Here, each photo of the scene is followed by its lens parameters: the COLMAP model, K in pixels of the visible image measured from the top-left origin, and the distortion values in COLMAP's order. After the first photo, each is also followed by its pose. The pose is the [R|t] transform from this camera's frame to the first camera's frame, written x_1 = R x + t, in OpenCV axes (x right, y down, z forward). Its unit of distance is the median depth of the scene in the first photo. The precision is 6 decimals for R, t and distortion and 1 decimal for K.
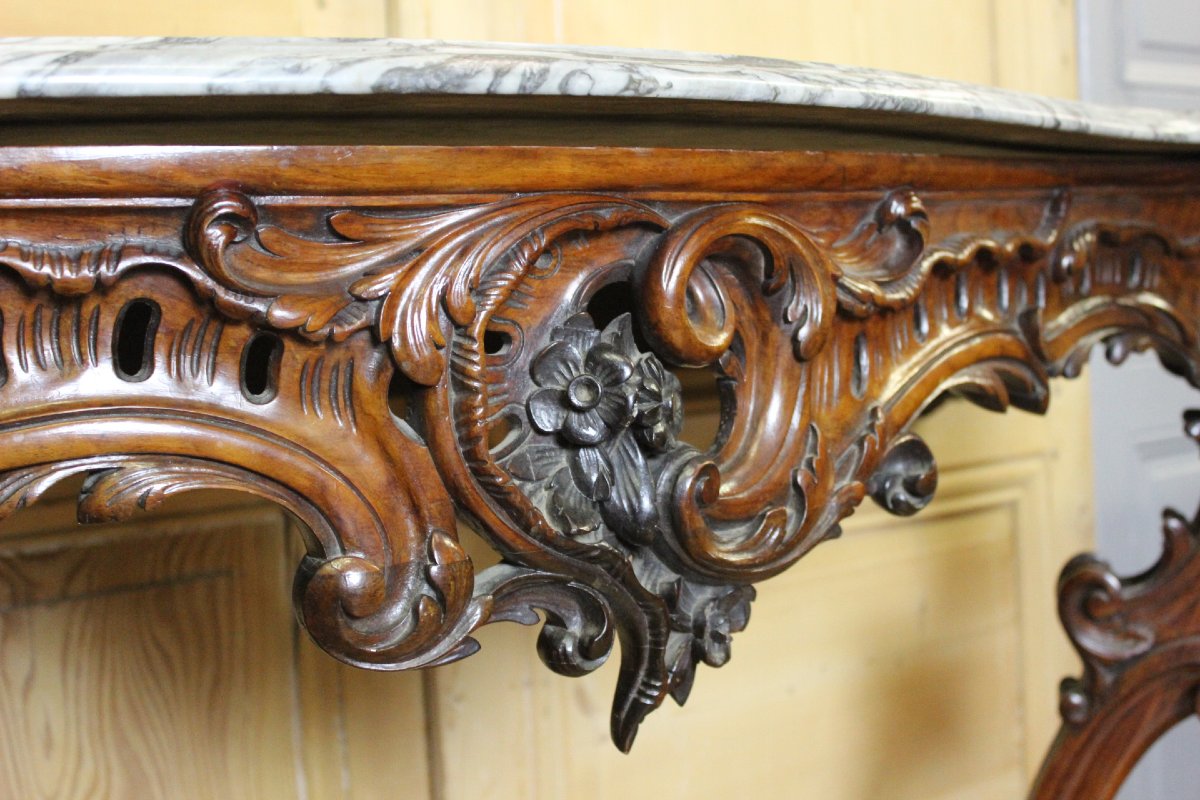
lens RADIAL K [[1577.0, 0, 599.8], [0, 1577.0, 396.7], [0, 0, 1]] dist [-0.031319, 0.000000]
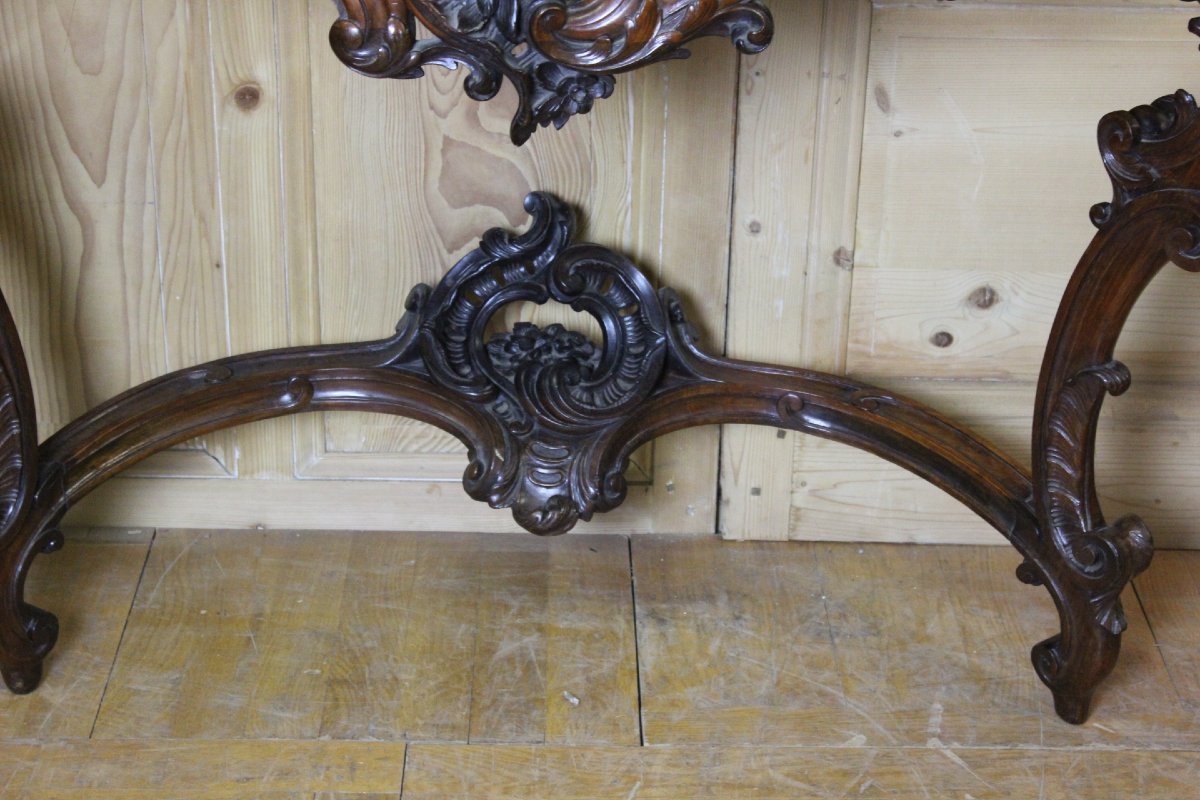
lens RADIAL K [[2368.1, 0, 583.3], [0, 2368.1, 388.9], [0, 0, 1]] dist [0.045096, 0.000000]
pose [[0.790202, 0.339009, -0.510542, 1.842056], [-0.101094, 0.893760, 0.437004, -0.860405], [0.604450, -0.293709, 0.740523, -1.284348]]
